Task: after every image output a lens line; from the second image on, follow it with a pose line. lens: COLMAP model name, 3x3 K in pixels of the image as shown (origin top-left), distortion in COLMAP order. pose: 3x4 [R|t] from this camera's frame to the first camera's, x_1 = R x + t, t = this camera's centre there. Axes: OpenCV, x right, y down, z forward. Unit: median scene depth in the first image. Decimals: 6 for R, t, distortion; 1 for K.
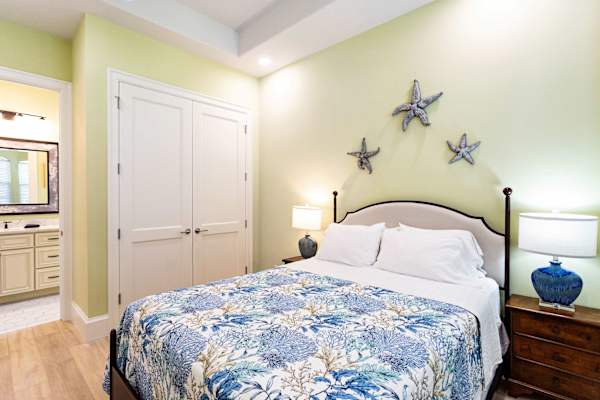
lens RADIAL K [[279.5, 0, 308.9], [0, 279.5, 197.9], [0, 0, 1]] dist [-0.002595, 0.000377]
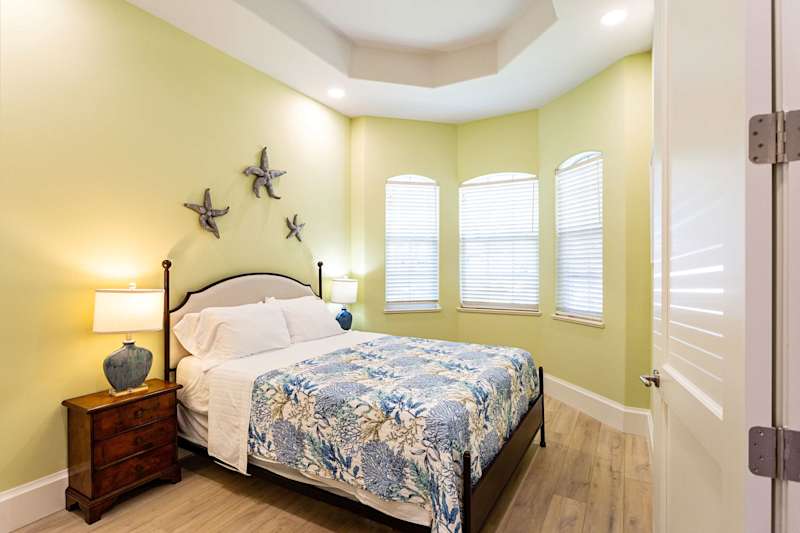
lens RADIAL K [[381.4, 0, 389.3], [0, 381.4, 266.1], [0, 0, 1]] dist [-0.001101, 0.000138]
pose [[-0.155063, 0.002725, 0.987901, -0.945452], [0.009410, 0.999955, -0.001281, -0.006050], [-0.987860, 0.009098, -0.155081, 0.755223]]
